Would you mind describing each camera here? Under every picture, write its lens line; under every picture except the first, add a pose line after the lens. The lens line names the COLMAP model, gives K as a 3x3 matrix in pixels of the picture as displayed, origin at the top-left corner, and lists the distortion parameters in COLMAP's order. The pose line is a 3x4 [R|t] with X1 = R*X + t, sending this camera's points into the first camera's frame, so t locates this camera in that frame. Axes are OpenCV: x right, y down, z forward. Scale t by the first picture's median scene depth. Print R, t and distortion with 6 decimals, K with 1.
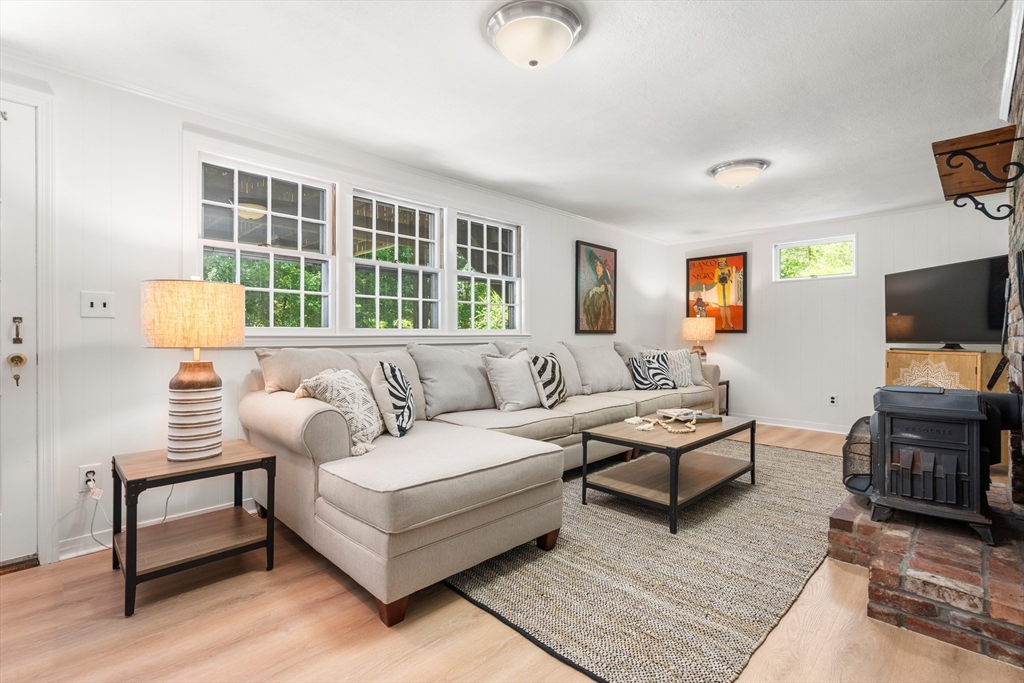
lens RADIAL K [[470.8, 0, 514.0], [0, 470.8, 342.4], [0, 0, 1]] dist [-0.004933, 0.001315]
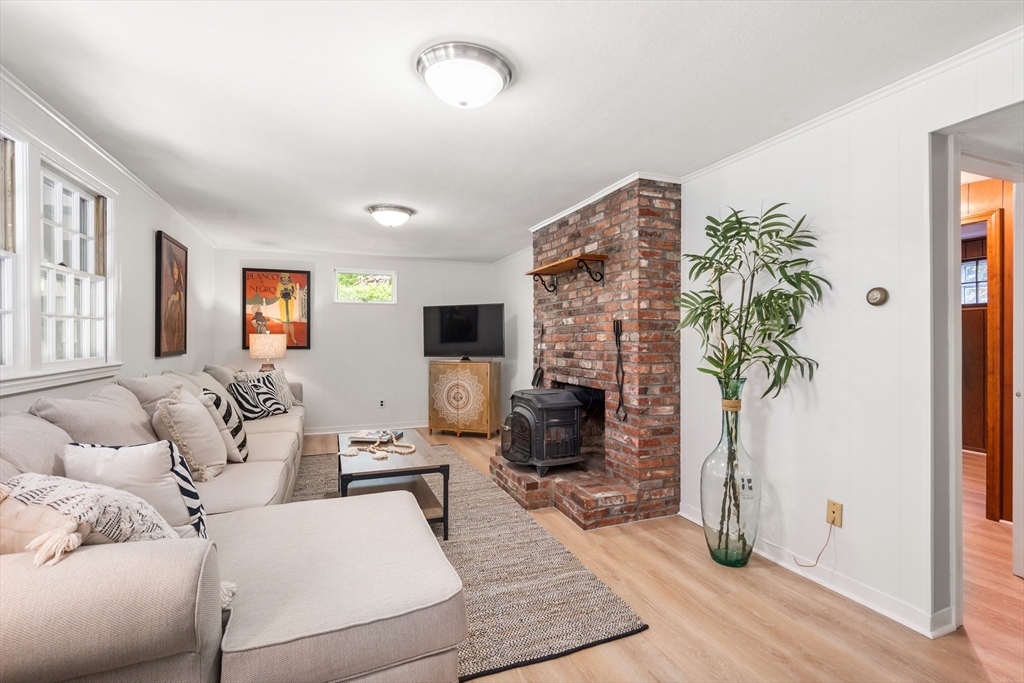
lens RADIAL K [[470.8, 0, 514.8], [0, 470.8, 339.7], [0, 0, 1]] dist [-0.004933, 0.001315]
pose [[0.390865, -0.002514, 0.920445, -0.341548], [0.011890, 0.999927, -0.002318, -0.039238], [-0.920371, 0.011850, 0.390866, 0.210758]]
